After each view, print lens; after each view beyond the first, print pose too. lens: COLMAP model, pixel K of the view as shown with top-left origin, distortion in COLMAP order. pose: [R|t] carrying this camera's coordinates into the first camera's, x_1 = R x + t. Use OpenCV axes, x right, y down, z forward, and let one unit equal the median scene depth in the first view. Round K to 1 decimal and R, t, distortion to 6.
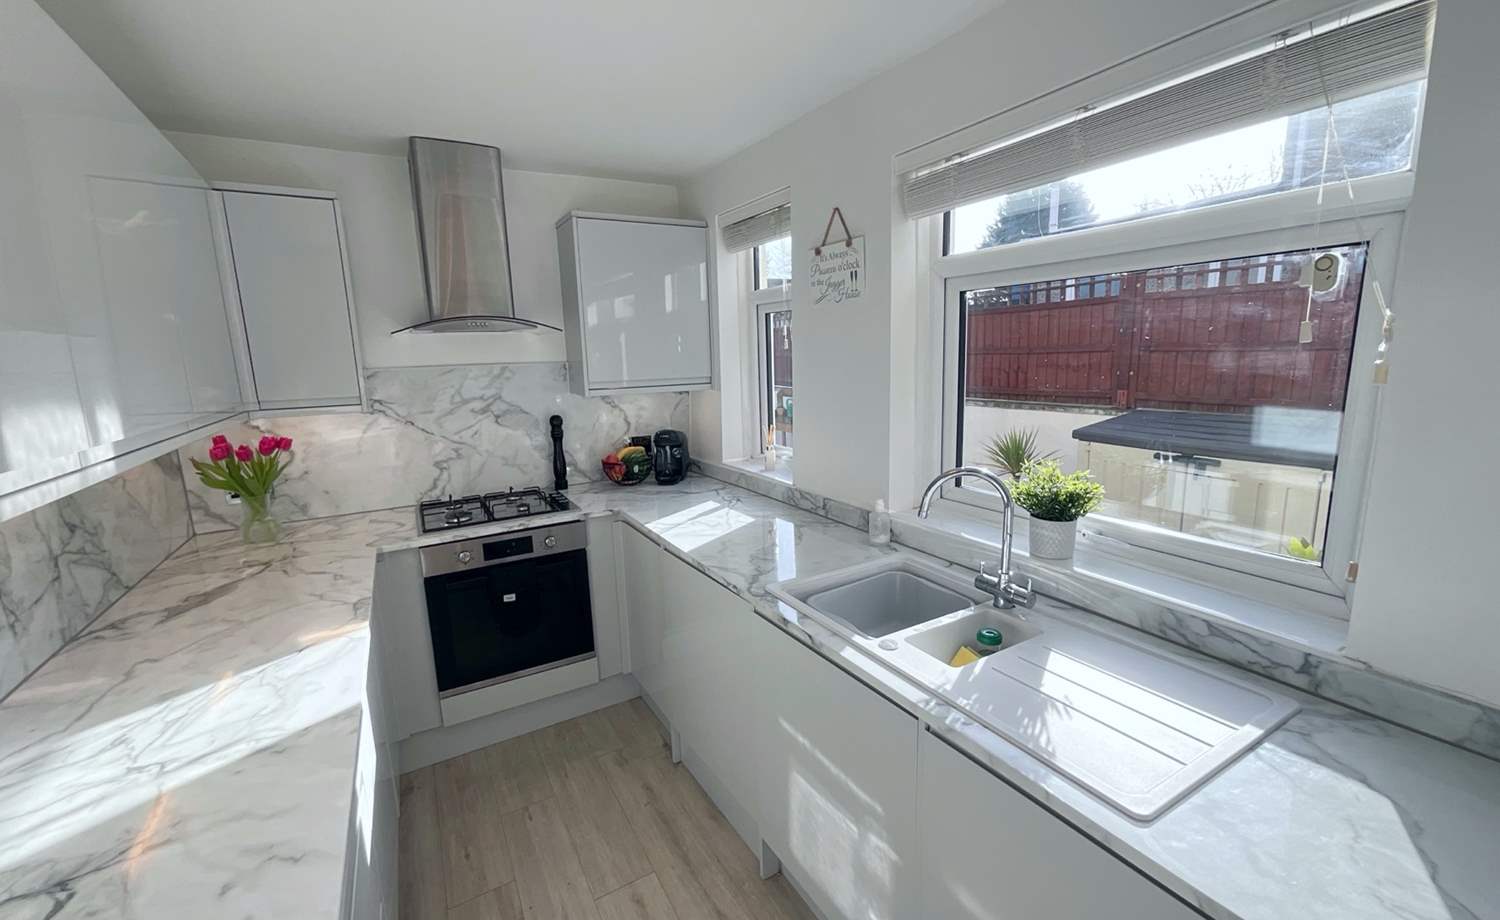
lens RADIAL K [[608.4, 0, 752.0], [0, 608.4, 466.4], [0, 0, 1]] dist [-0.001161, 0.001087]
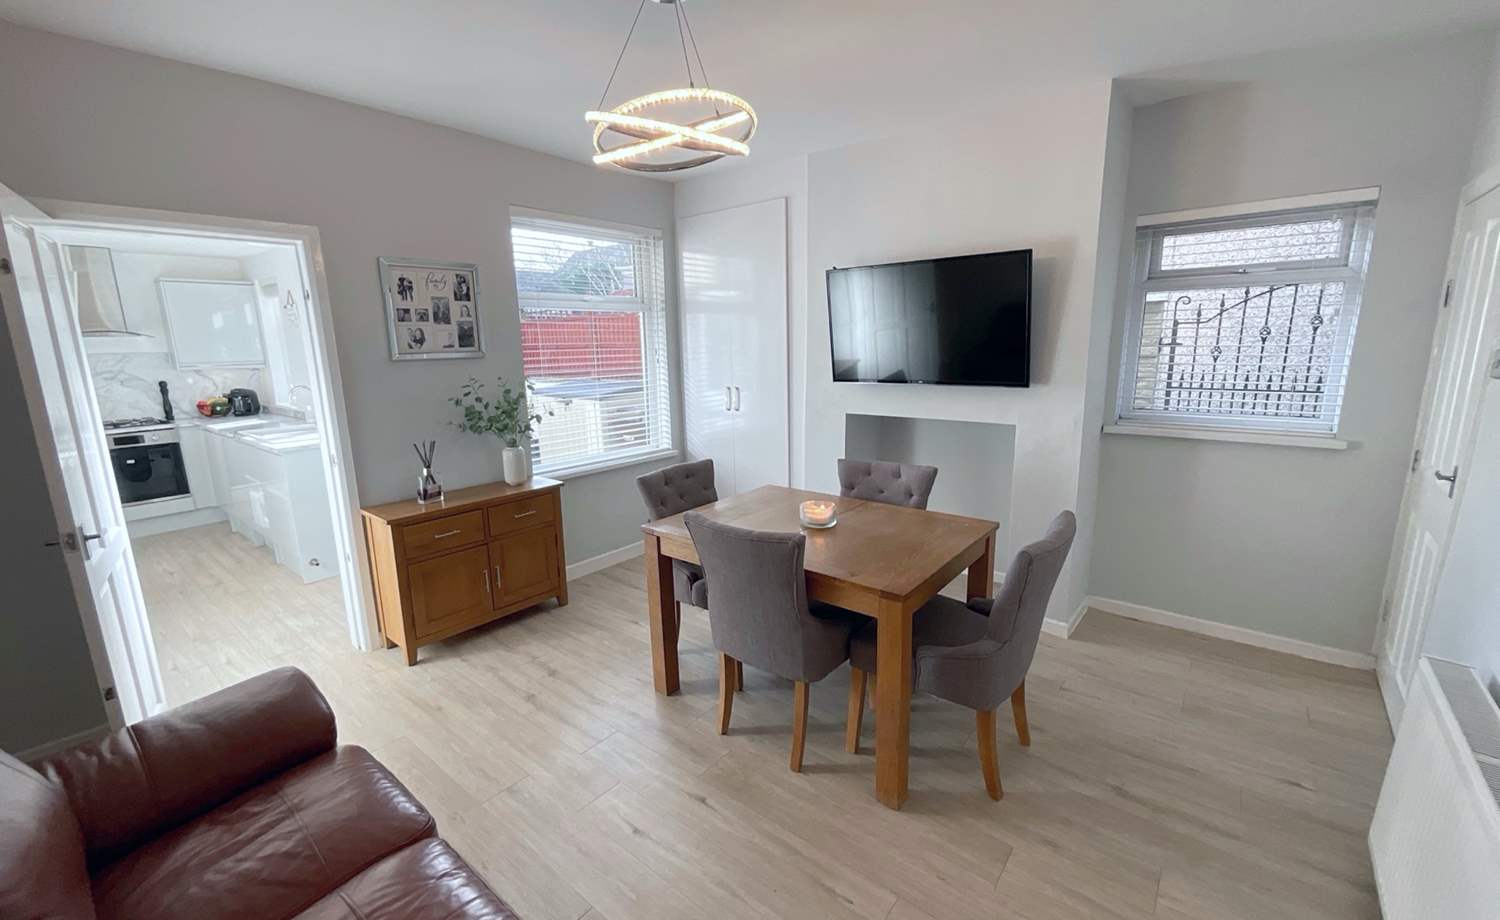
lens RADIAL K [[608.4, 0, 759.0], [0, 608.4, 464.5], [0, 0, 1]] dist [-0.001161, 0.001087]
pose [[0.933446, -0.060536, 0.353572, 0.882835], [0.057963, 0.998159, 0.017872, 0.303700], [-0.354003, 0.003811, 0.935237, -1.737821]]
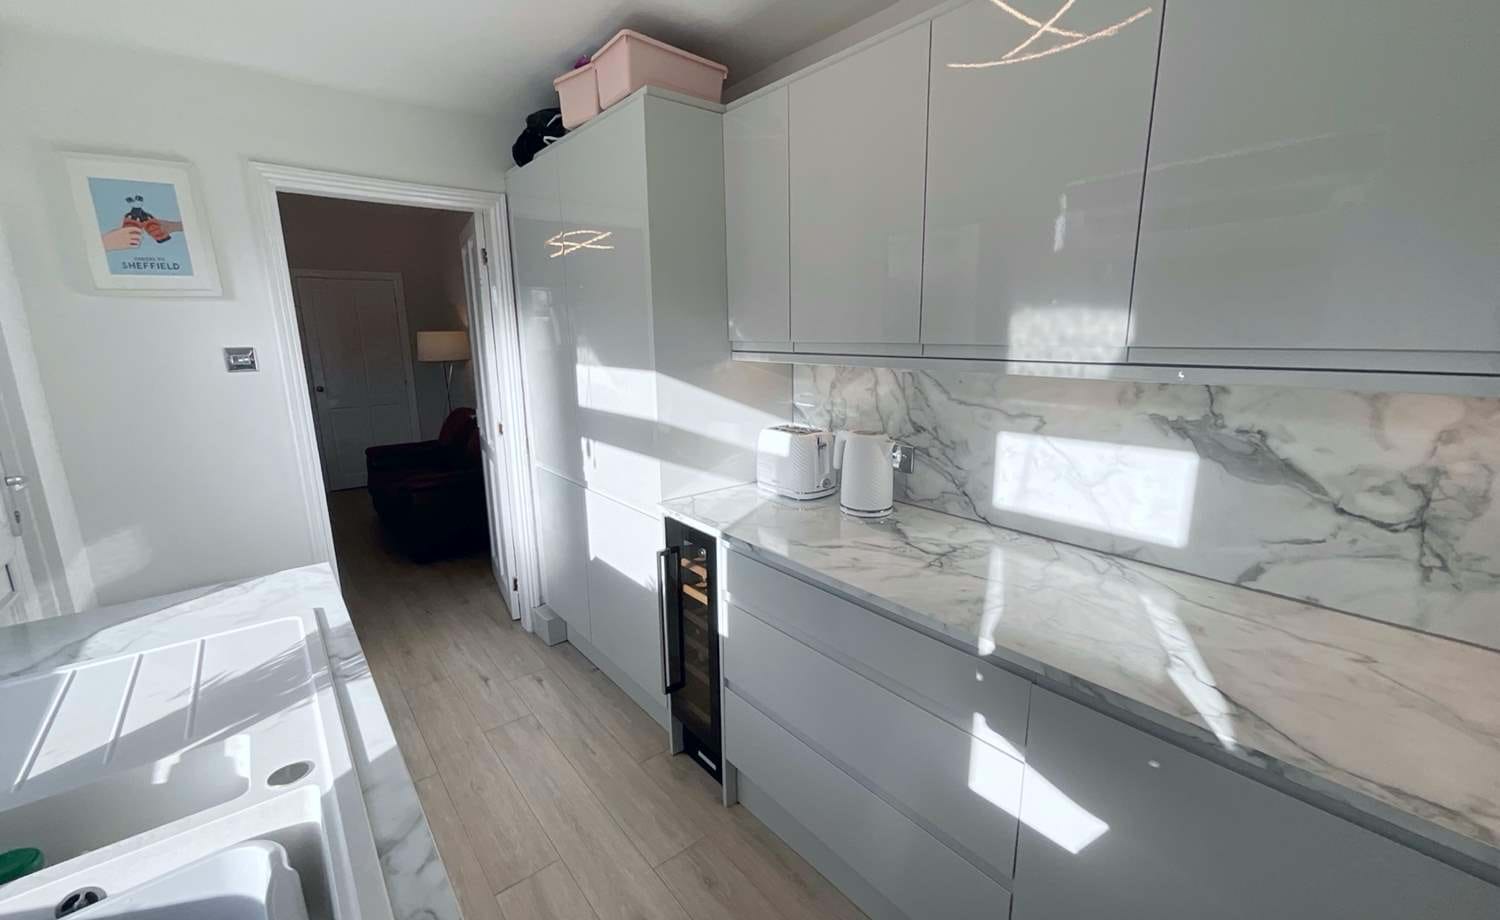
lens RADIAL K [[608.4, 0, 752.9], [0, 608.4, 462.4], [0, 0, 1]] dist [-0.001161, 0.001087]
pose [[-0.985850, 0.073047, -0.150880, -0.082202], [0.008166, 0.919921, 0.392019, -0.116285], [0.167434, 0.385240, -0.907500, 0.821305]]
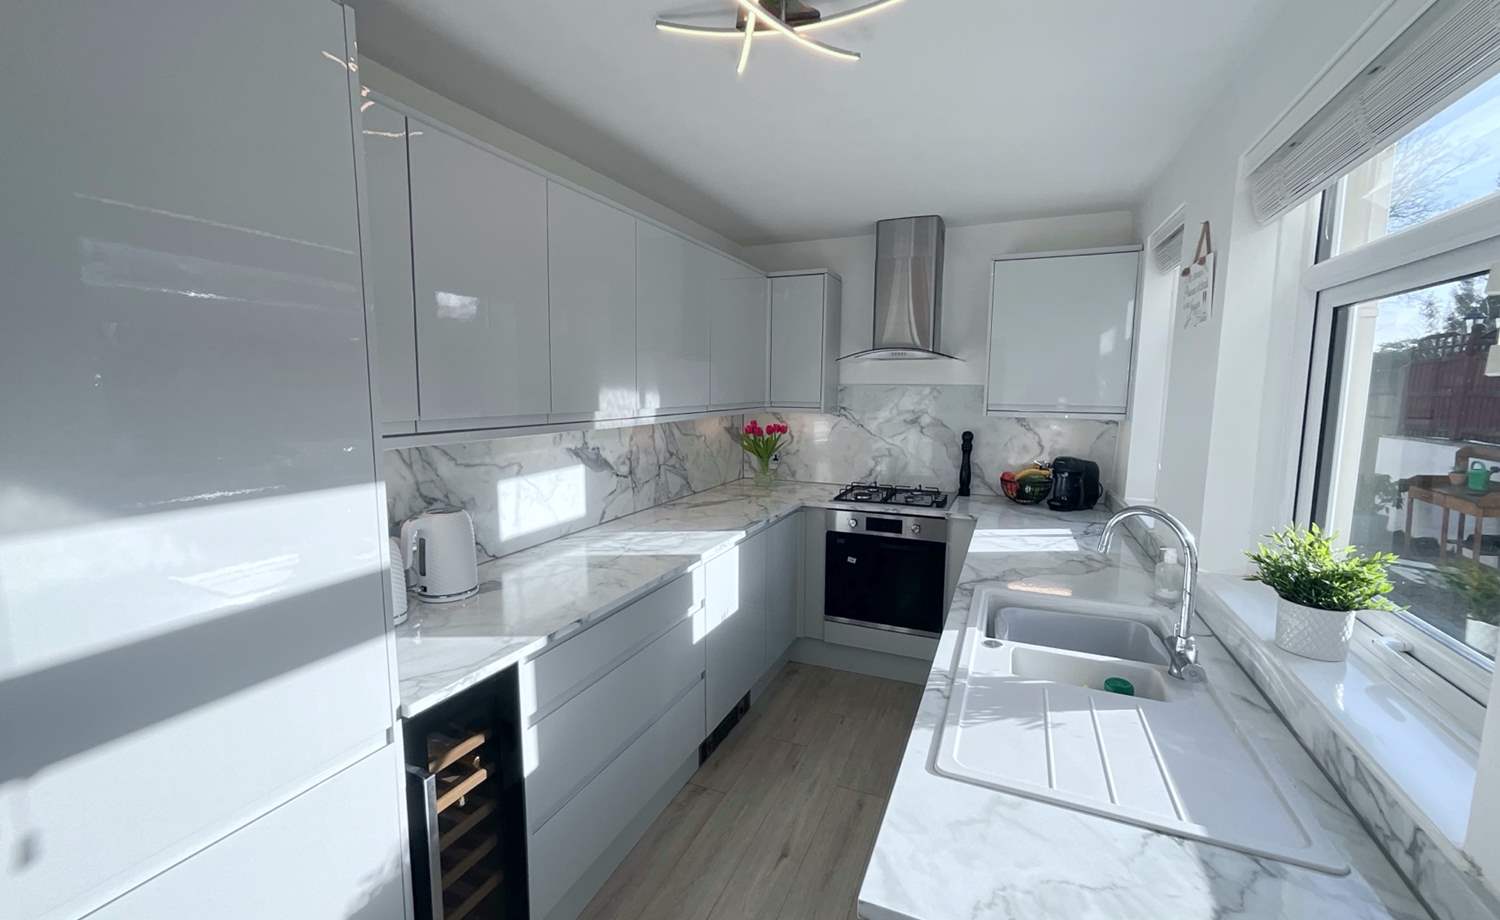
lens RADIAL K [[608.4, 0, 743.8], [0, 608.4, 465.3], [0, 0, 1]] dist [-0.001161, 0.001087]
pose [[0.584585, 0.138904, -0.799353, 0.435371], [-0.174351, 0.983725, 0.043435, 0.004318], [0.792377, 0.113976, 0.599289, -0.024714]]
